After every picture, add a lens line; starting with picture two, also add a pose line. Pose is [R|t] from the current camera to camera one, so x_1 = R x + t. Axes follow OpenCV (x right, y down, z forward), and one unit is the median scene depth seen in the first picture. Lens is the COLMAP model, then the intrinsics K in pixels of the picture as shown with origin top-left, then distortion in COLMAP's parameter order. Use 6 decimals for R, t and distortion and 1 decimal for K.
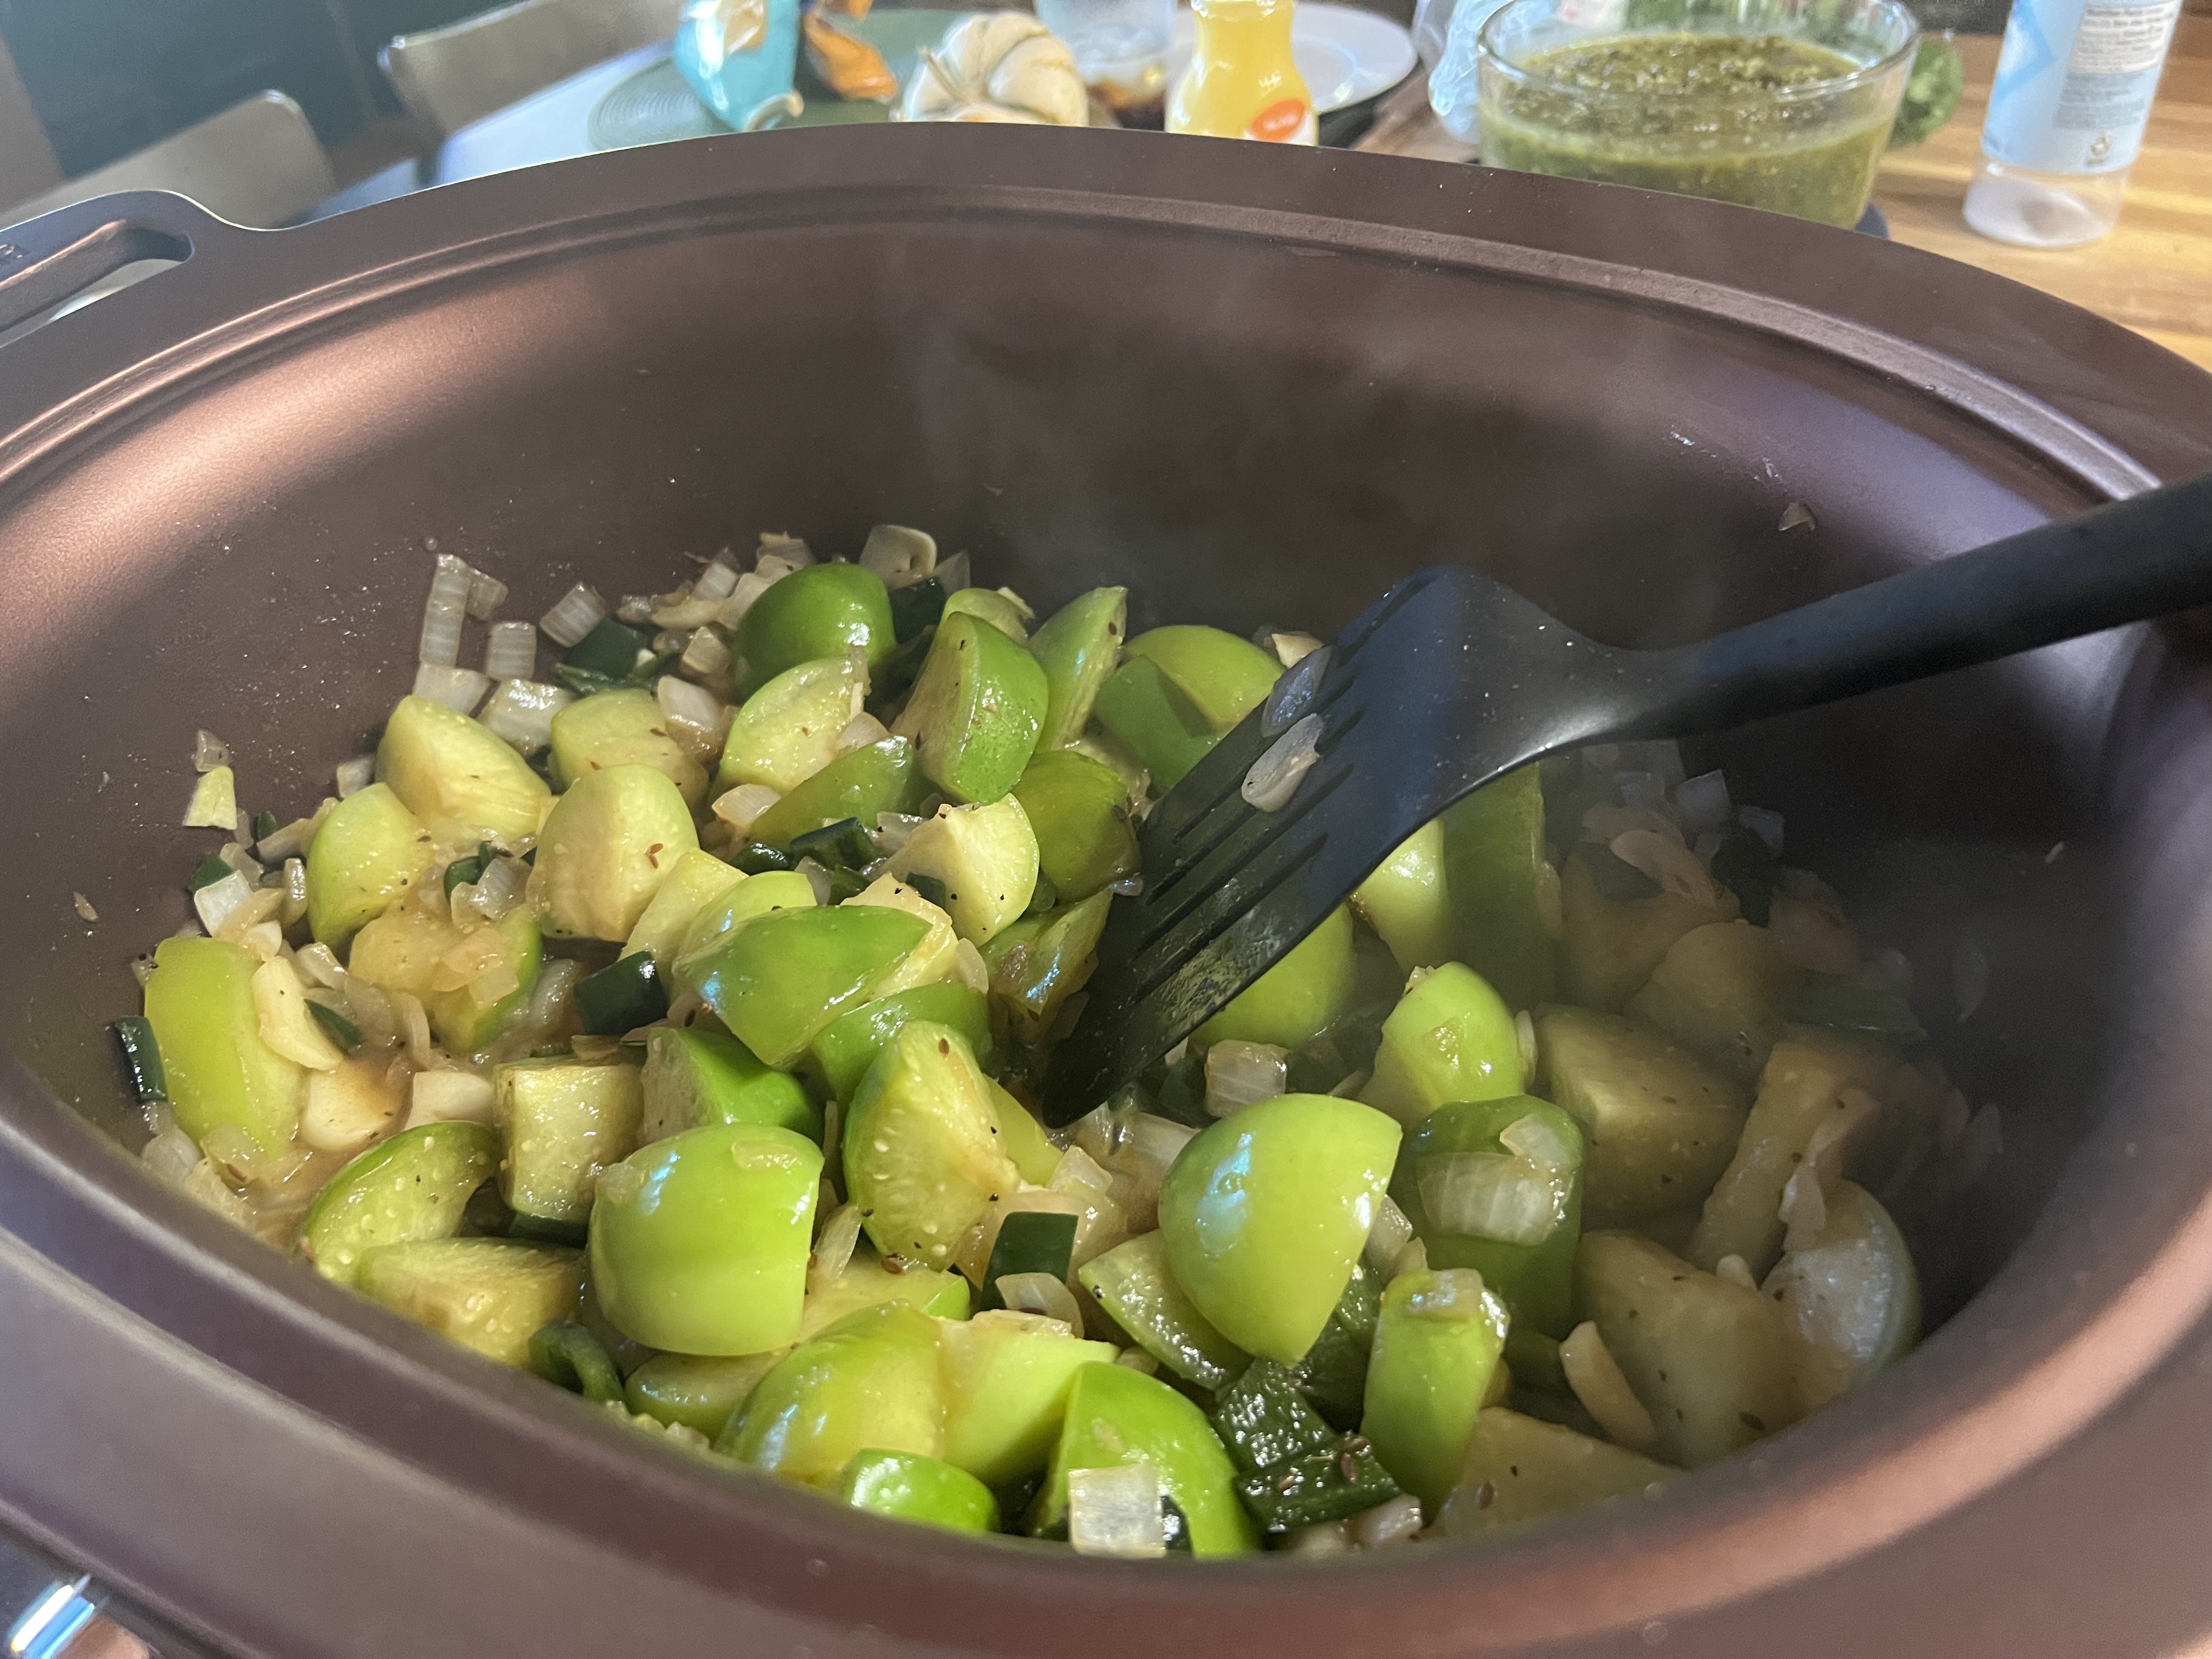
lens RADIAL K [[1701.3, 0, 1099.1], [0, 1701.3, 835.6], [0, 0, 1]] dist [0.028808, -0.042701]
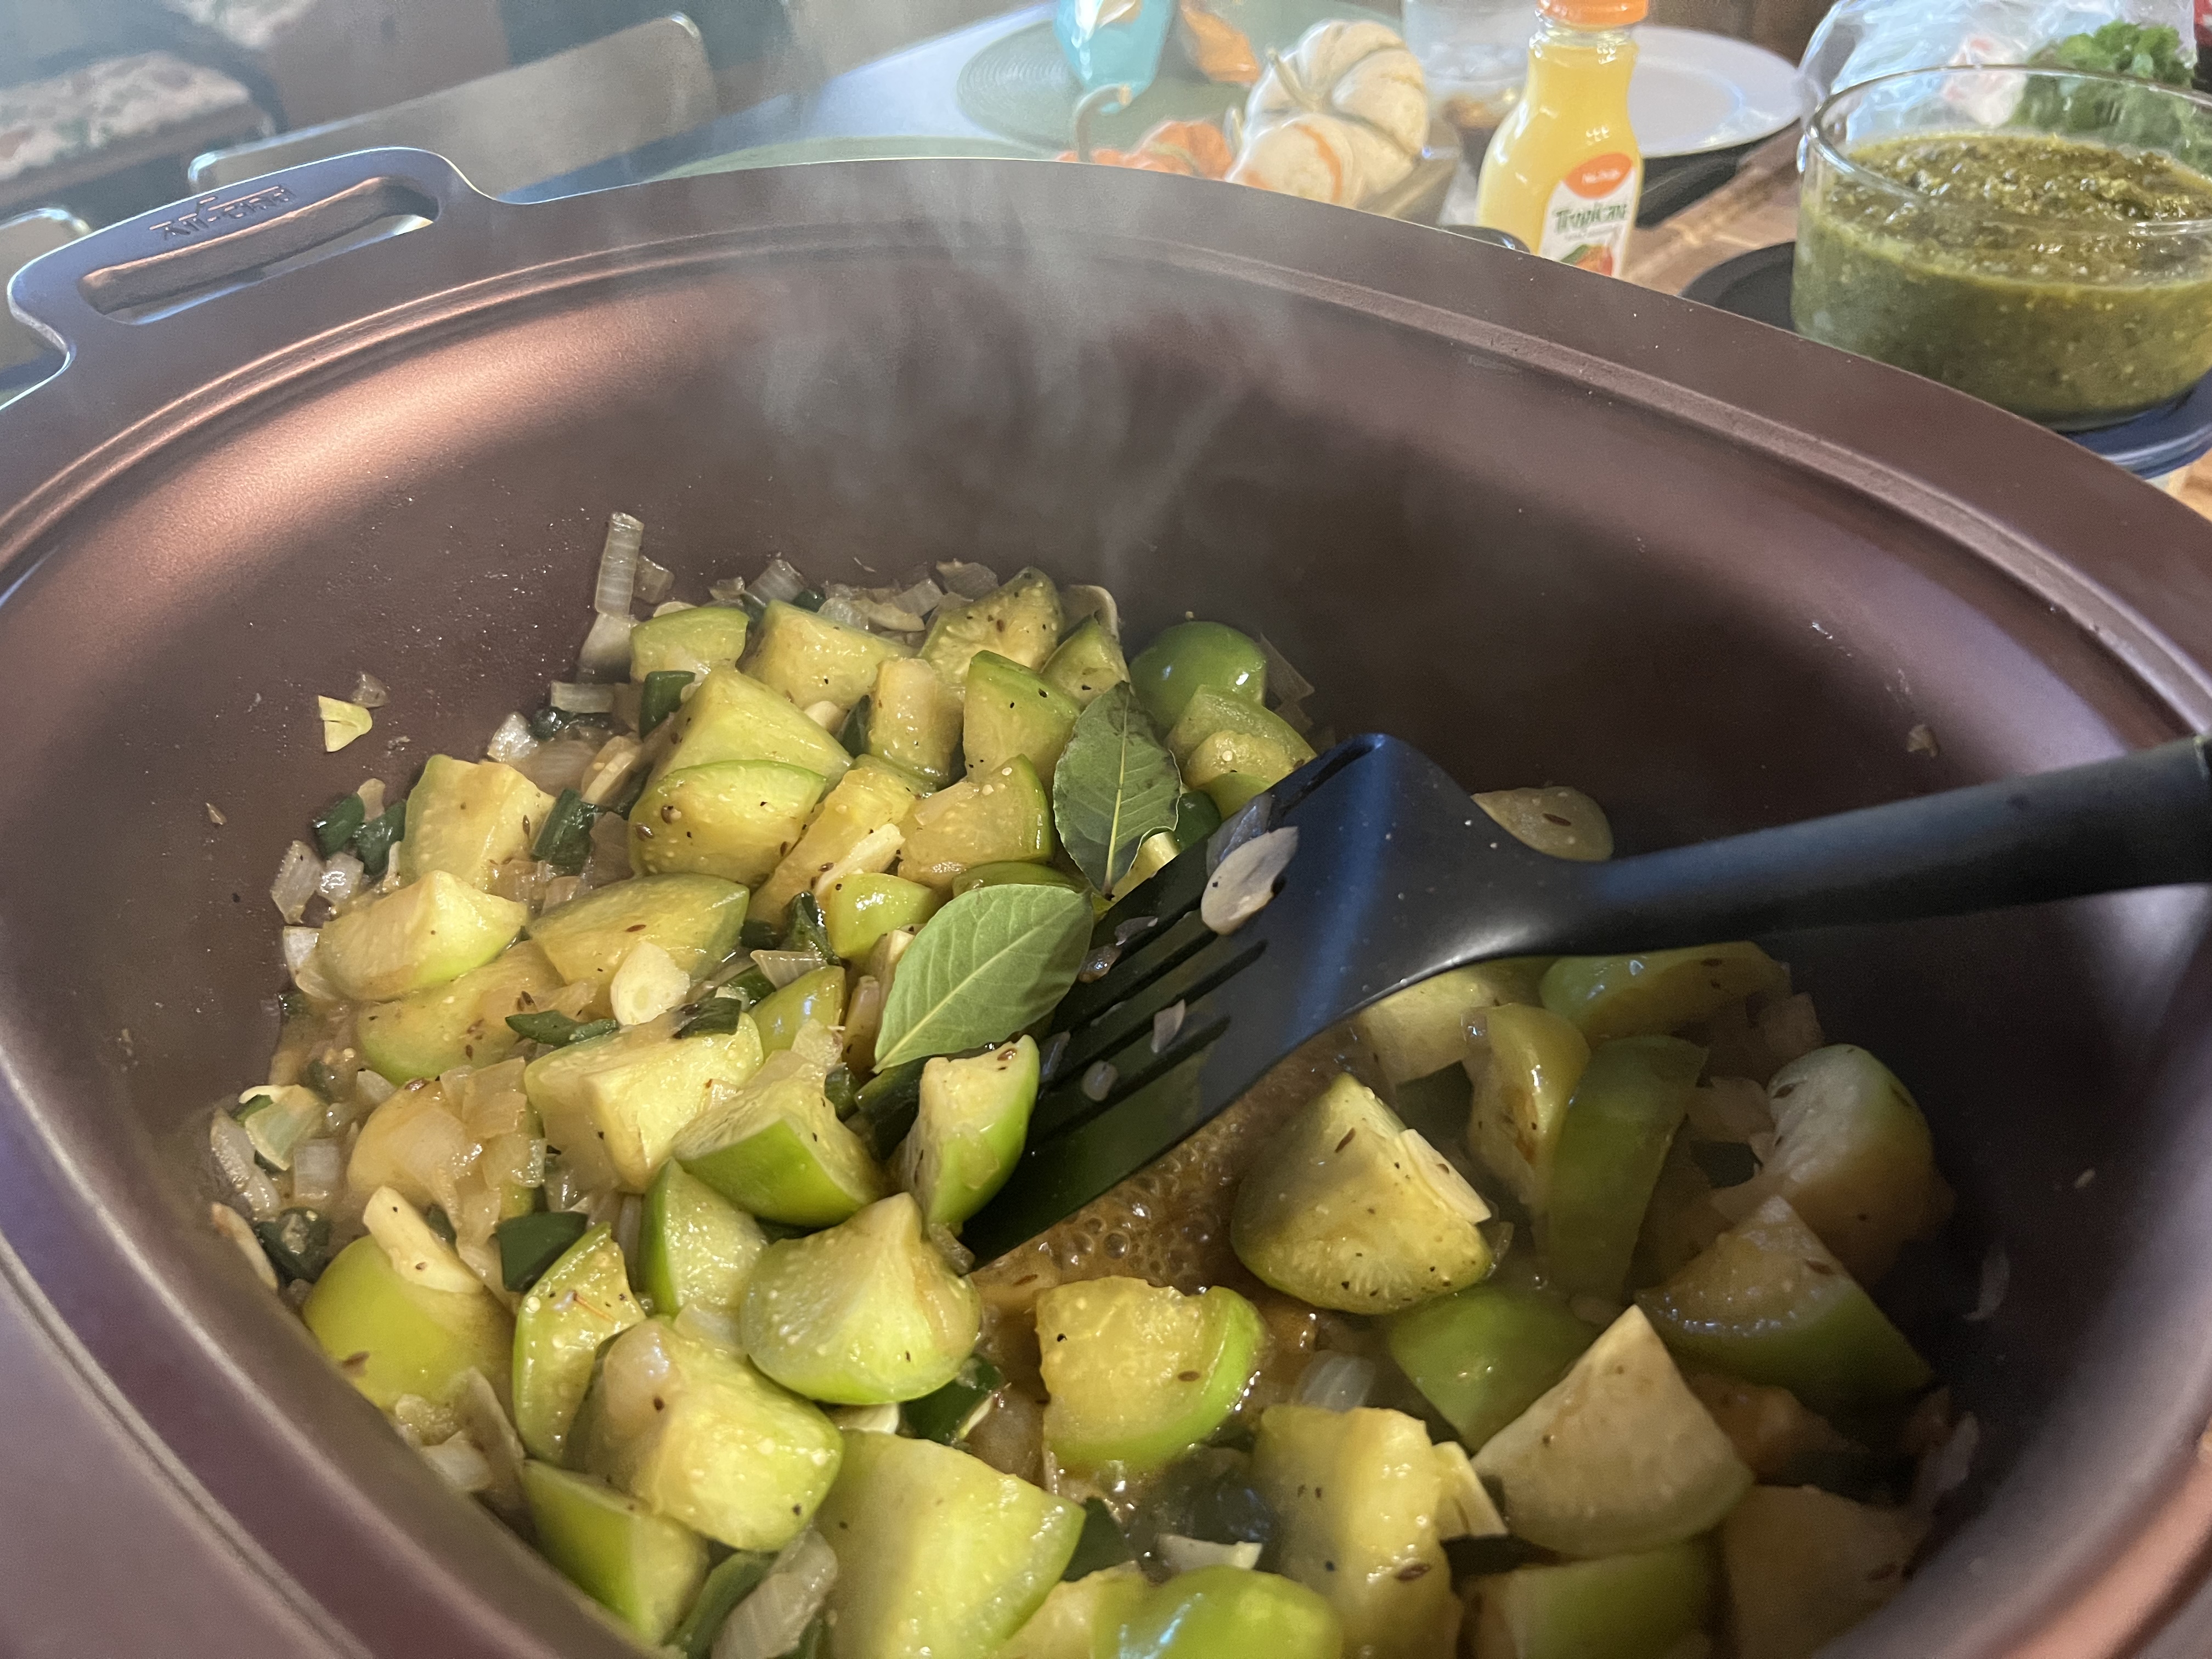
lens RADIAL K [[1701.3, 0, 1102.9], [0, 1701.3, 833.2], [0, 0, 1]] dist [0.028808, -0.042701]
pose [[0.970042, 0.182464, -0.160389, 0.069065], [-0.179703, 0.983211, 0.031678, -0.043637], [0.163476, -0.001907, 0.986545, 0.010300]]
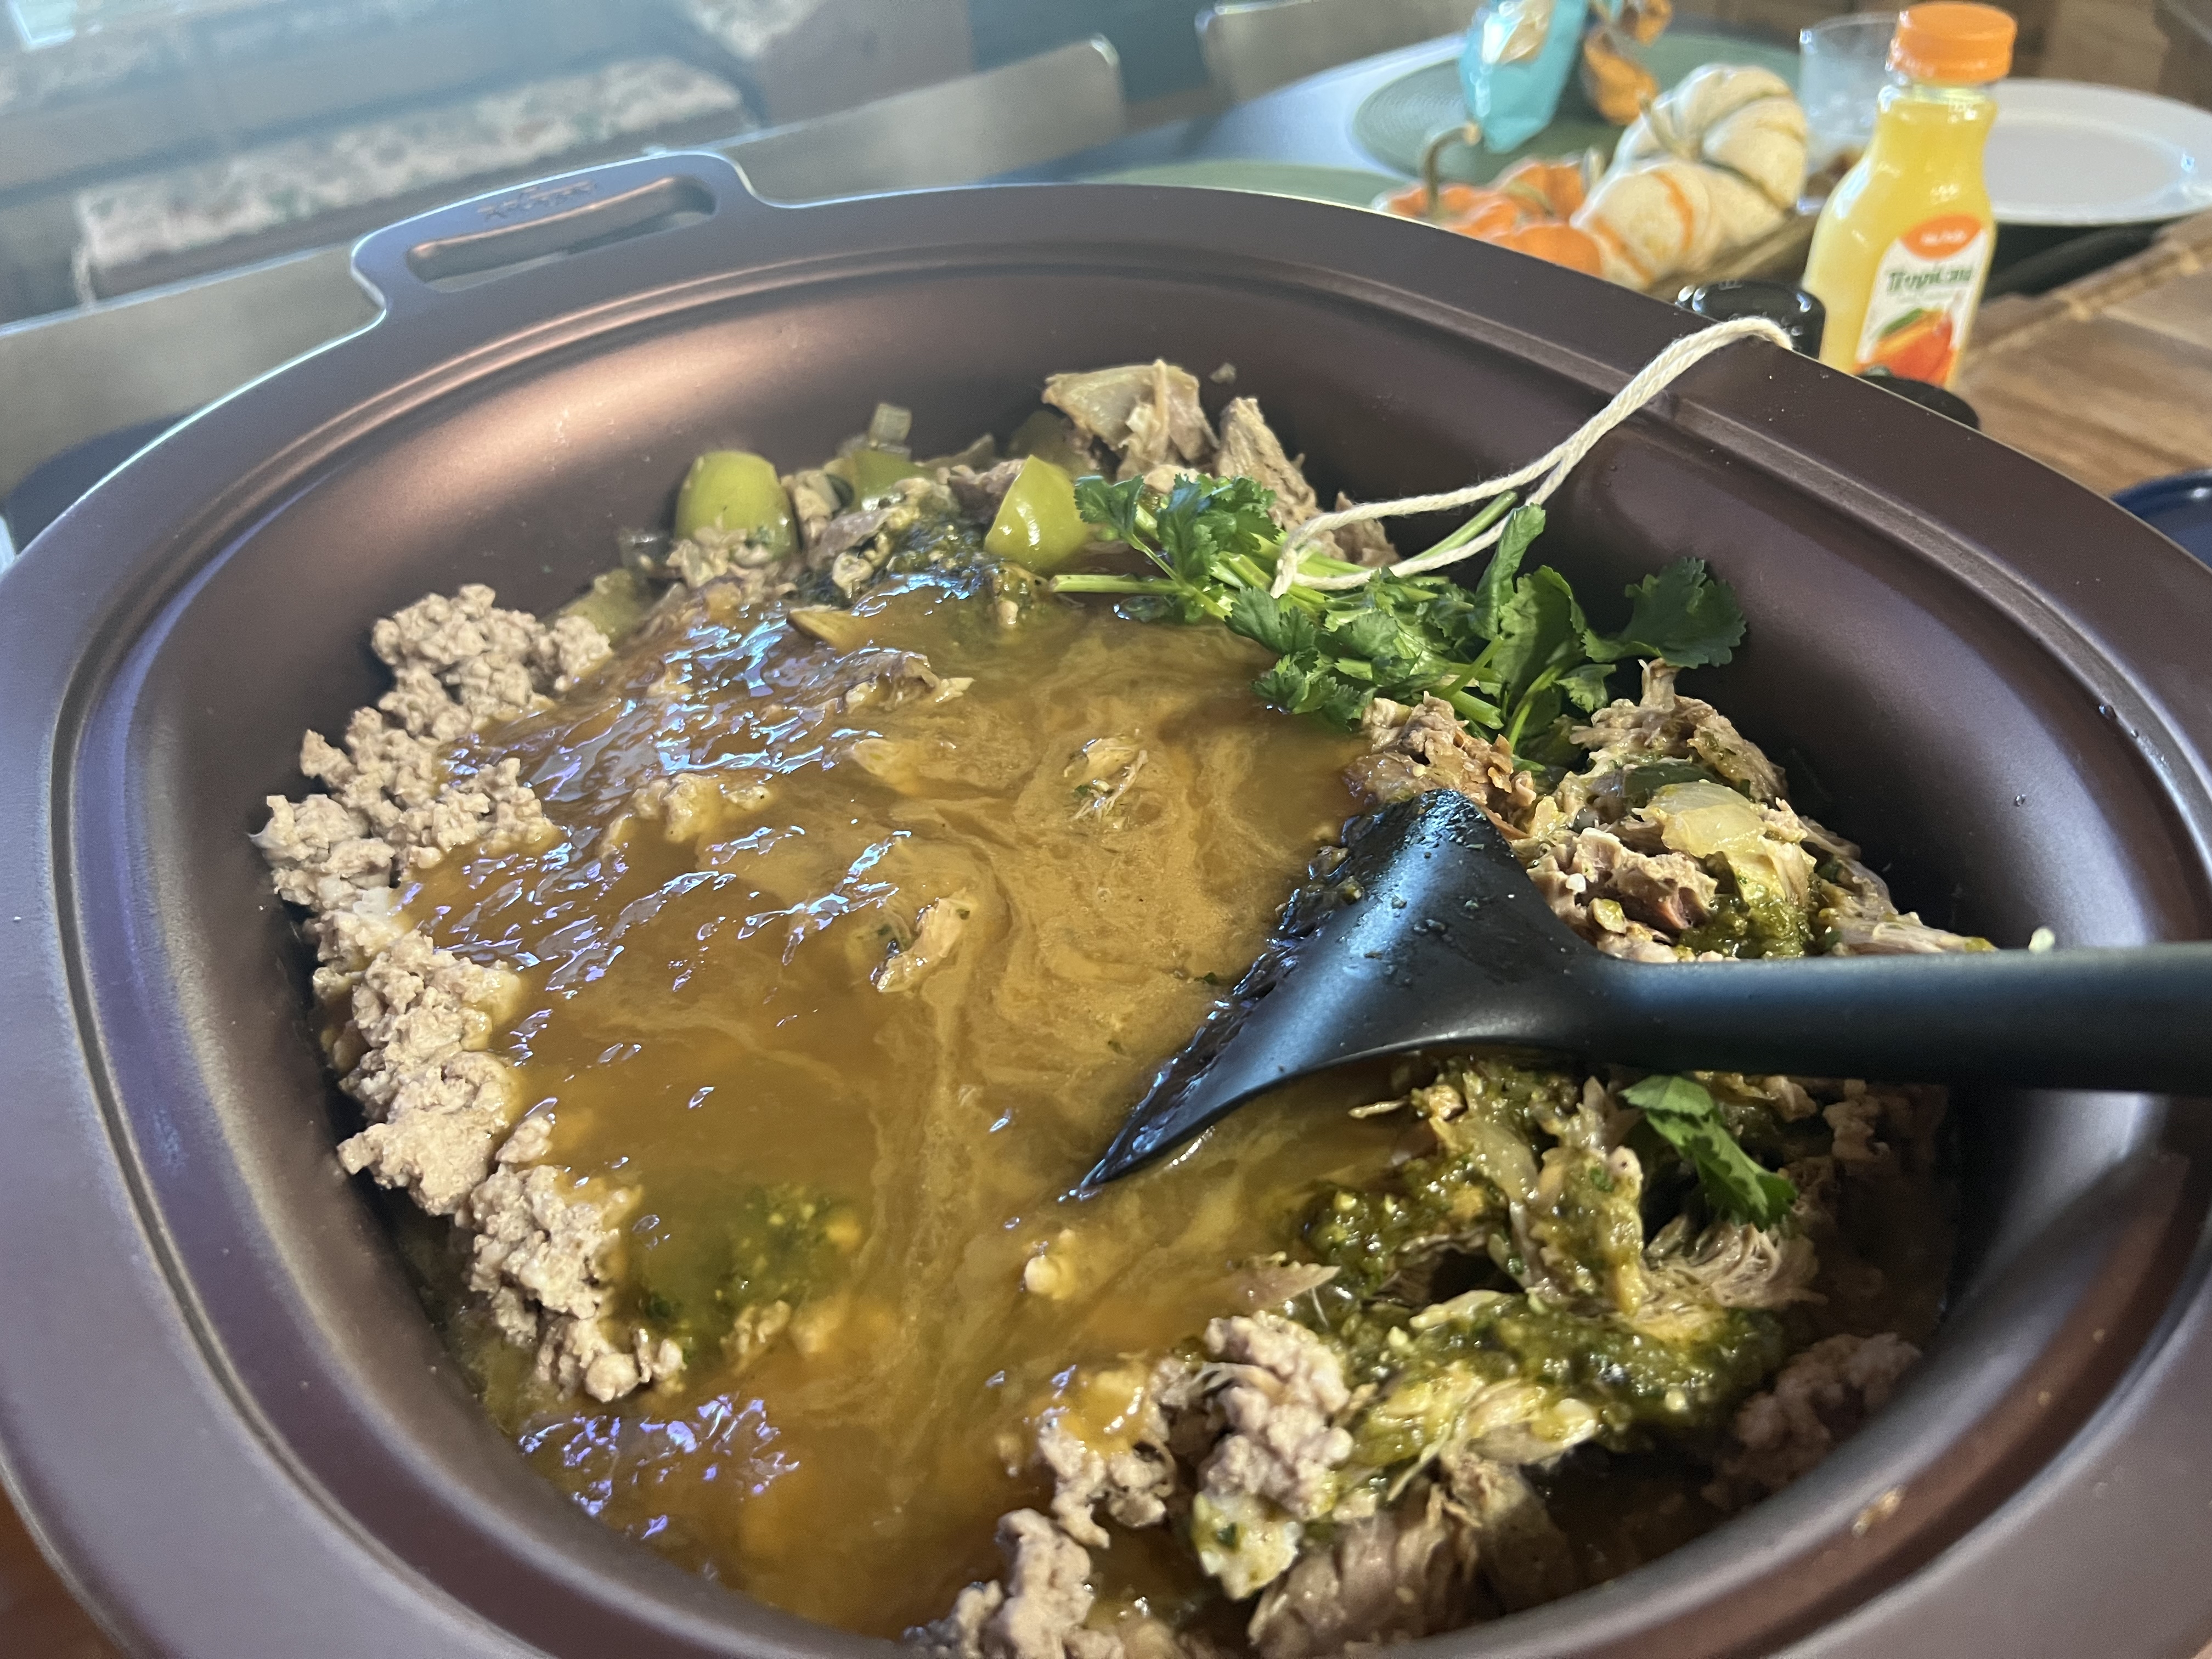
lens RADIAL K [[1701.3, 0, 1109.7], [0, 1701.3, 824.7], [0, 0, 1]] dist [0.028808, -0.042701]
pose [[0.881096, 0.300976, -0.364806, 0.173215], [-0.297822, 0.952311, 0.066372, -0.058300], [0.367385, 0.050168, 0.928715, 0.005197]]
